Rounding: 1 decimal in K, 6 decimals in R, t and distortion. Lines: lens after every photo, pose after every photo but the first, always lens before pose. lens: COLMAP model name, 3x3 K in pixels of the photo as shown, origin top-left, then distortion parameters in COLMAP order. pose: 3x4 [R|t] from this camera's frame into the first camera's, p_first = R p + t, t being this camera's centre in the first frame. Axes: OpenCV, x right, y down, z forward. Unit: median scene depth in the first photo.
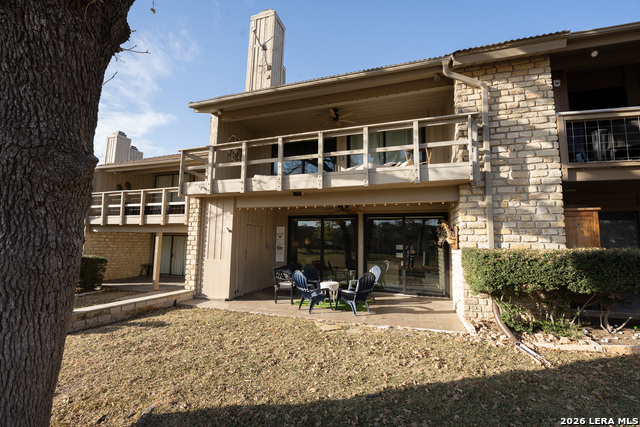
lens RADIAL K [[271.2, 0, 320.0], [0, 271.2, 213.5], [0, 0, 1]] dist [-0.016216, -0.000029]
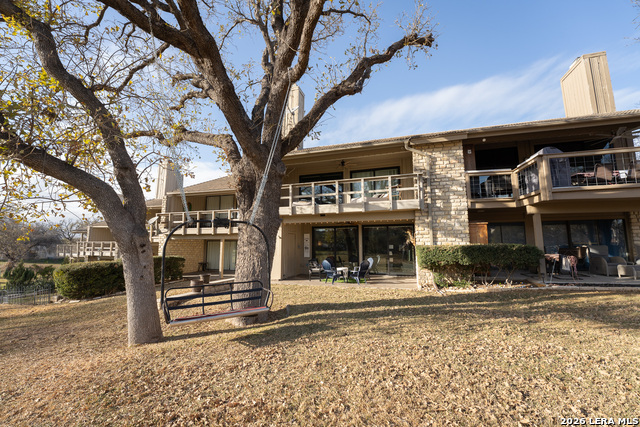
lens RADIAL K [[263.3, 0, 320.0], [0, 263.3, 213.5], [0, 0, 1]] dist [-0.018066, 0.000300]
pose [[0.999820, -0.018153, 0.005494, -0.131198], [0.018214, 0.999770, -0.011303, -0.076983], [-0.005287, 0.011401, 0.999921, -0.763749]]
